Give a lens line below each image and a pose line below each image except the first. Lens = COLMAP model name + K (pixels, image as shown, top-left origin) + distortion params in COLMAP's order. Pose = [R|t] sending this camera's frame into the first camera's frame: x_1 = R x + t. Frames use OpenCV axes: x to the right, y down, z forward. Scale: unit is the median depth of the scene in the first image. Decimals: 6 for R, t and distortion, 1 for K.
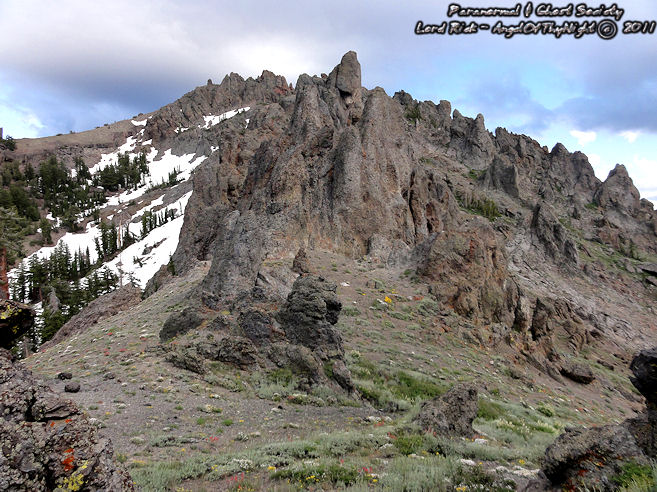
lens RADIAL K [[466.9, 0, 327.6], [0, 466.9, 246.8], [0, 0, 1]] dist [0.000164, 0.006503]
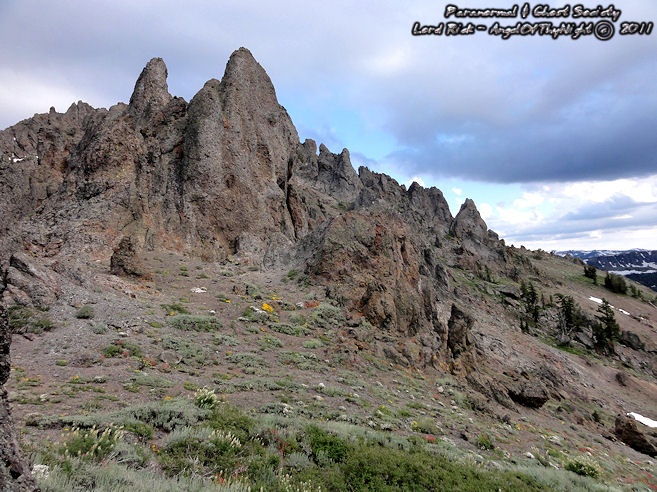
lens RADIAL K [[466.9, 0, 328.6], [0, 466.9, 244.4], [0, 0, 1]] dist [0.000164, 0.006503]
pose [[0.960766, -0.017682, 0.276794, 0.026163], [0.044233, 0.994961, -0.089975, 0.066388], [-0.273809, 0.098688, 0.956708, 0.270469]]
